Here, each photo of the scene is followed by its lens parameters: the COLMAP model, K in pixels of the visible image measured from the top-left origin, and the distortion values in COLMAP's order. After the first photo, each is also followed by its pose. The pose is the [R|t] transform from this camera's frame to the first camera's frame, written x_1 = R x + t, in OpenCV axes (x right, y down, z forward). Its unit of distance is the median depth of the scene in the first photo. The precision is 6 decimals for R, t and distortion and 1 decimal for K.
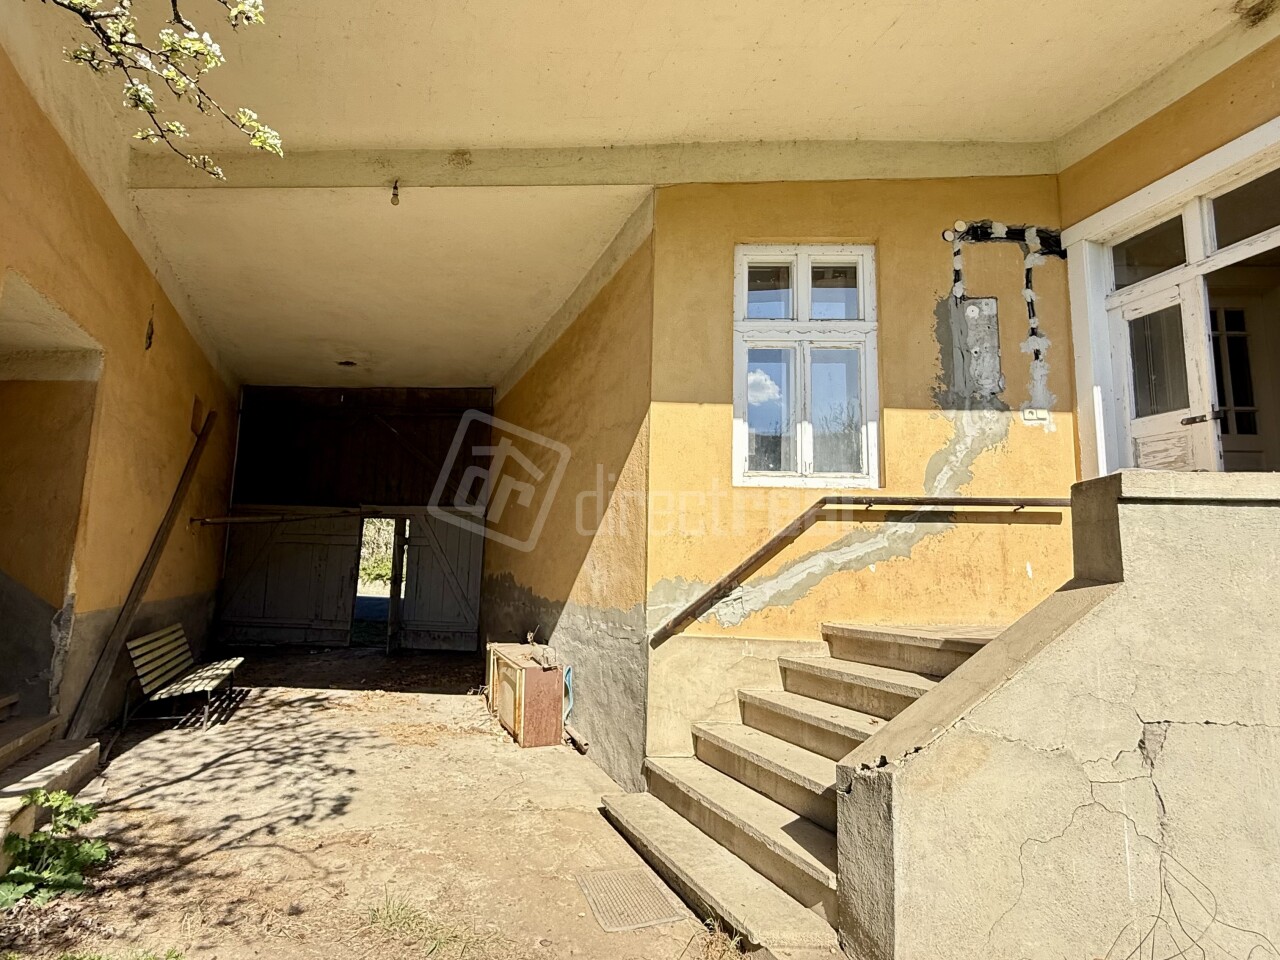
lens RADIAL K [[678.3, 0, 640.0], [0, 678.3, 480.0], [0, 0, 1]] dist [-0.000568, -0.000645]
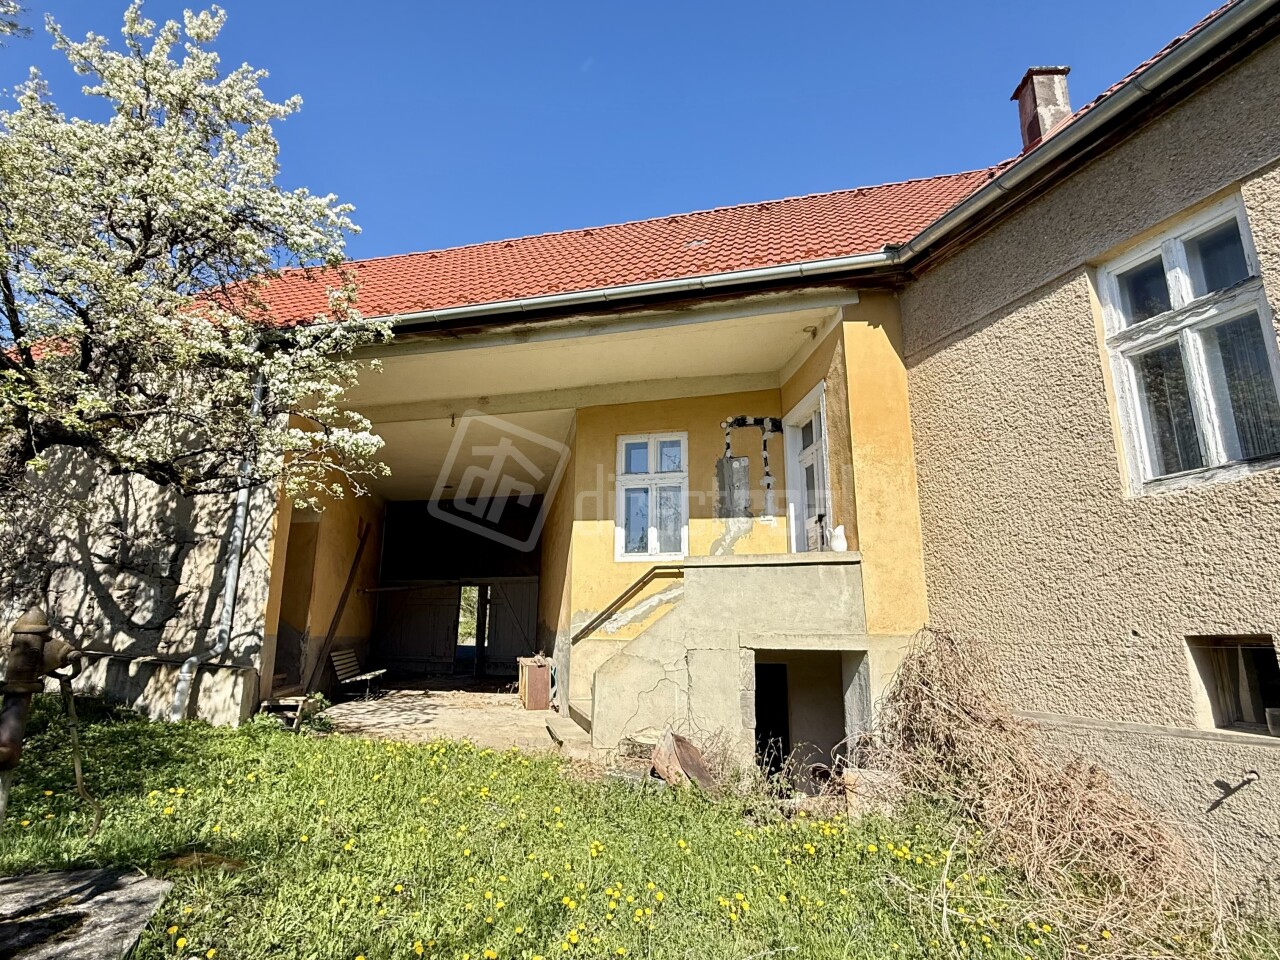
lens RADIAL K [[678.3, 0, 640.0], [0, 678.3, 480.0], [0, 0, 1]] dist [-0.000568, -0.000645]
pose [[0.983073, -0.059152, -0.173403, 0.547722], [0.042571, 0.994293, -0.097827, -0.030568], [0.178200, 0.088789, 0.979980, -0.897923]]
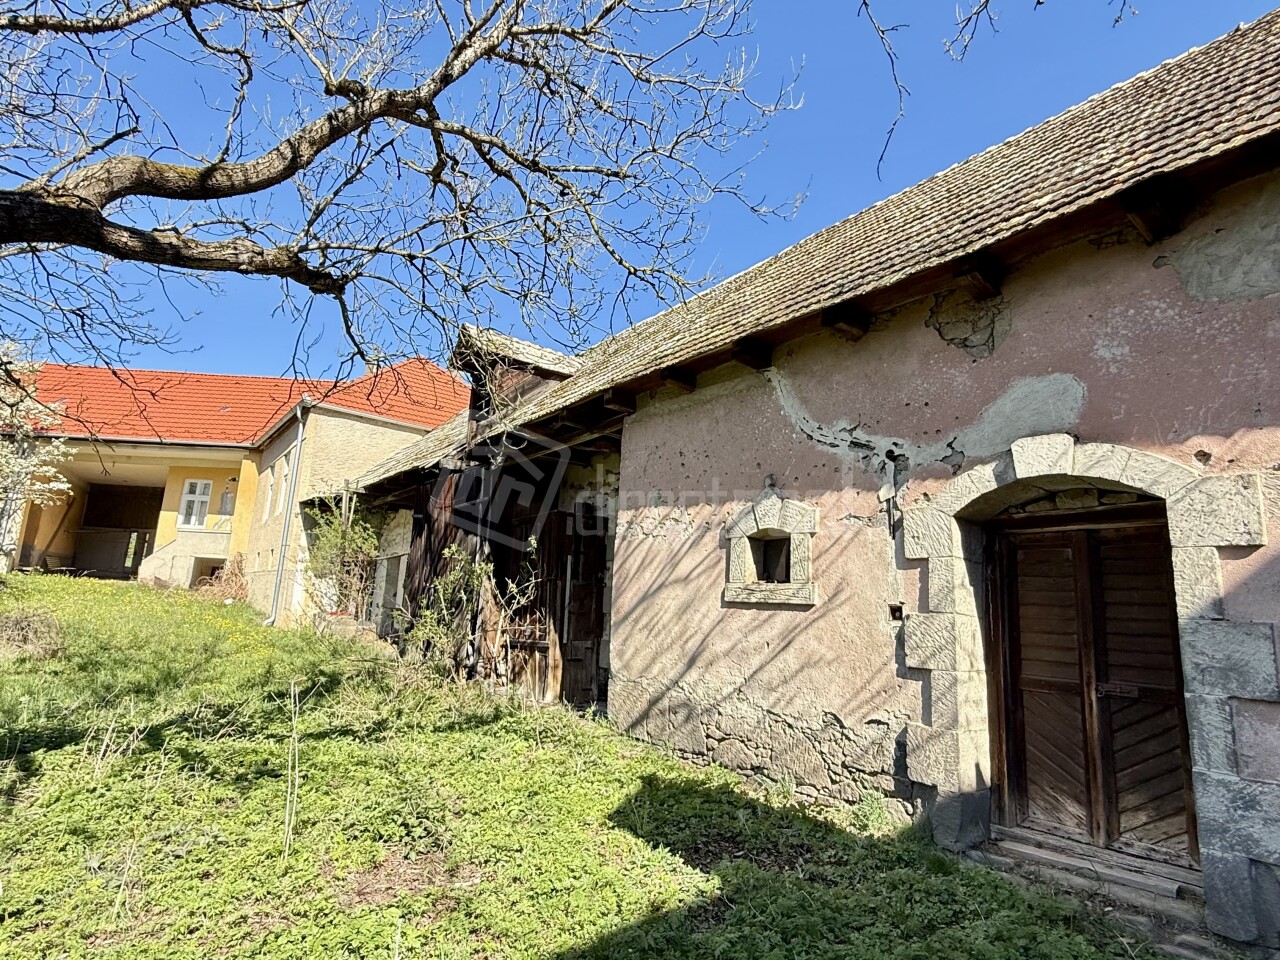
lens RADIAL K [[678.3, 0, 640.0], [0, 678.3, 480.0], [0, 0, 1]] dist [-0.000568, -0.000645]
pose [[0.993735, 0.041785, 0.103658, 3.043629], [-0.037524, 0.998382, -0.042726, -0.257263], [-0.105275, 0.038569, 0.993695, -4.442887]]
